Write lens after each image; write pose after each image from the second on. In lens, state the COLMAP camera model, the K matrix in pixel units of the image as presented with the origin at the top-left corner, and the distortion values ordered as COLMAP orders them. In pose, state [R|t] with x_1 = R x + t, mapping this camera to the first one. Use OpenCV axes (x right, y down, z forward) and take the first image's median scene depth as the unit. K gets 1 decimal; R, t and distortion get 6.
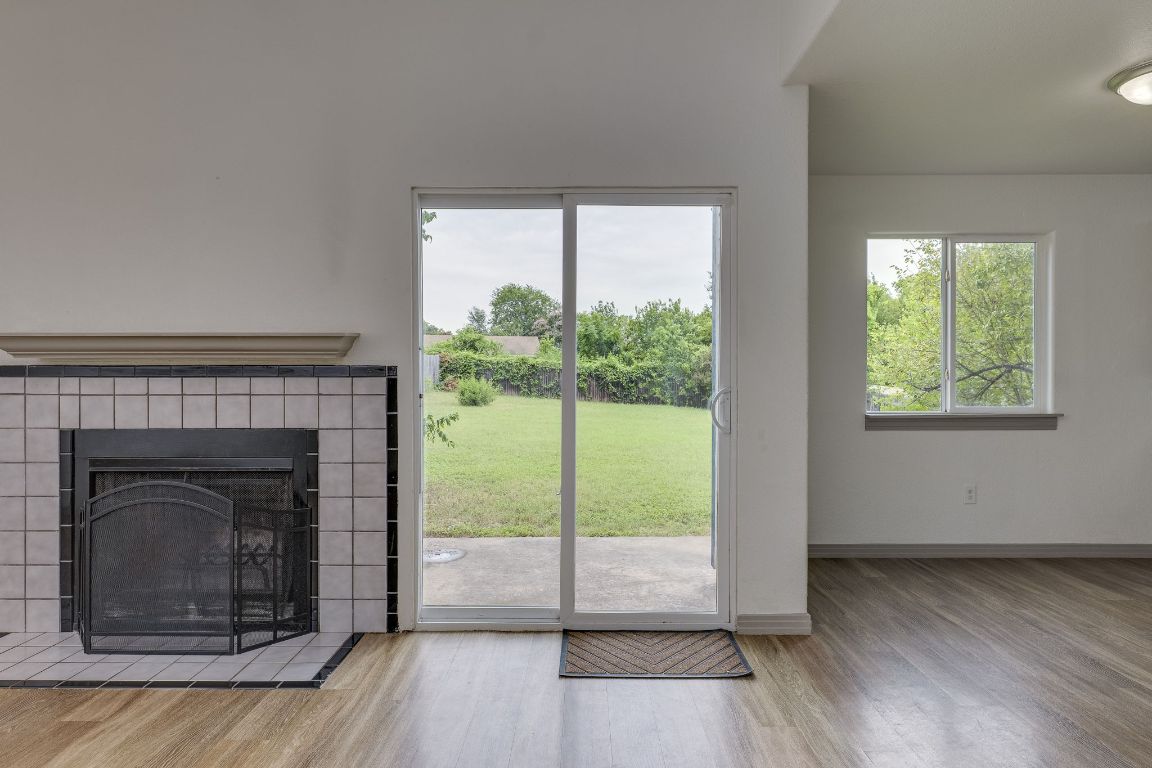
lens RADIAL K [[618.9, 0, 580.4], [0, 618.9, 384.7], [0, 0, 1]] dist [-0.000203, 0.000068]
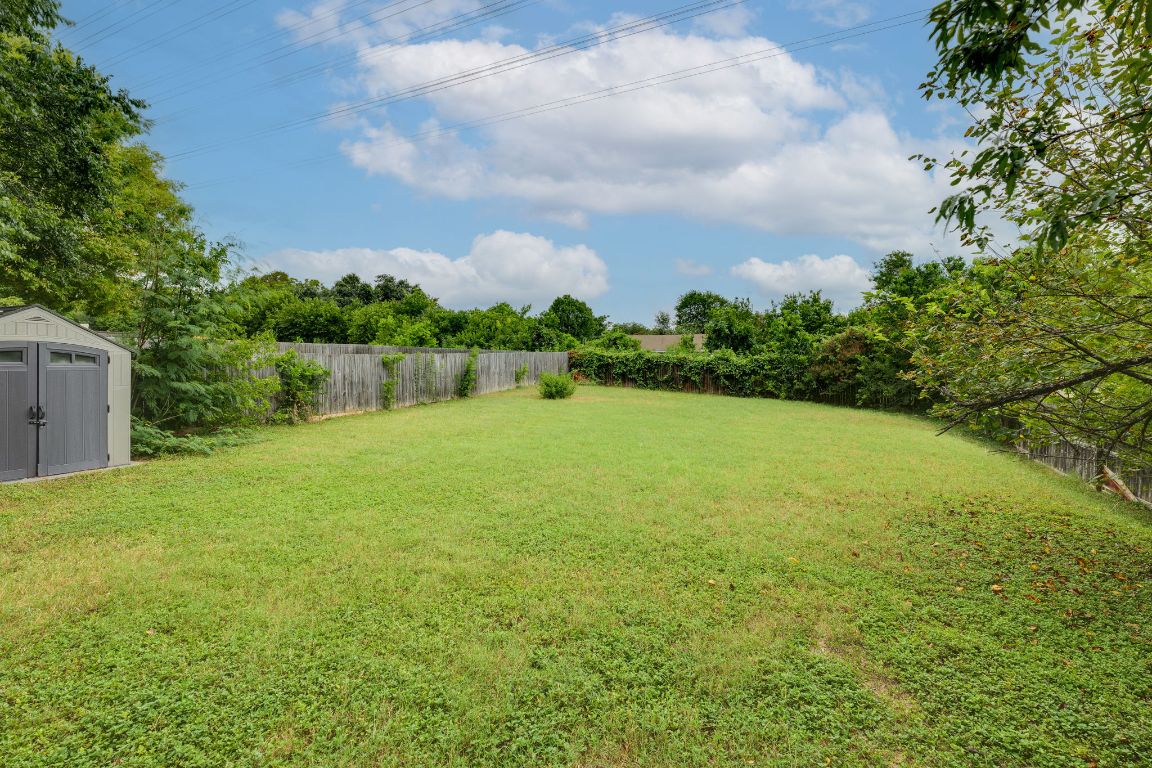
lens RADIAL K [[475.4, 0, 574.9], [0, 475.4, 369.5], [0, 0, 1]] dist [-0.001025, -0.000075]
pose [[0.913207, -0.005240, -0.407462, 0.142712], [0.001267, 0.999949, -0.010018, -0.005821], [0.407493, 0.008632, 0.913167, 0.188708]]
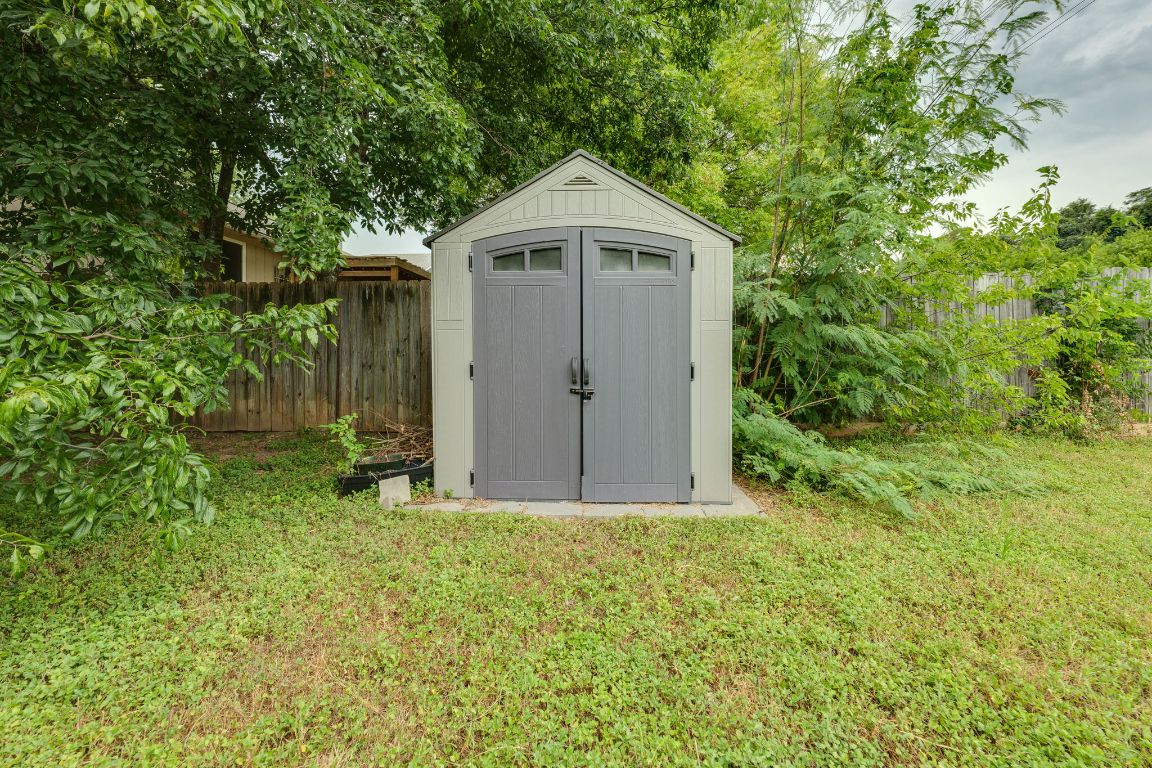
lens RADIAL K [[518.5, 0, 575.8], [0, 518.5, 362.8], [0, 0, 1]] dist [-0.000525, 0.000055]
pose [[-0.033837, 0.018950, -0.999248, -0.038763], [-0.005287, 0.999803, 0.019140, 0.006231], [0.999413, 0.005931, -0.033731, 0.281954]]
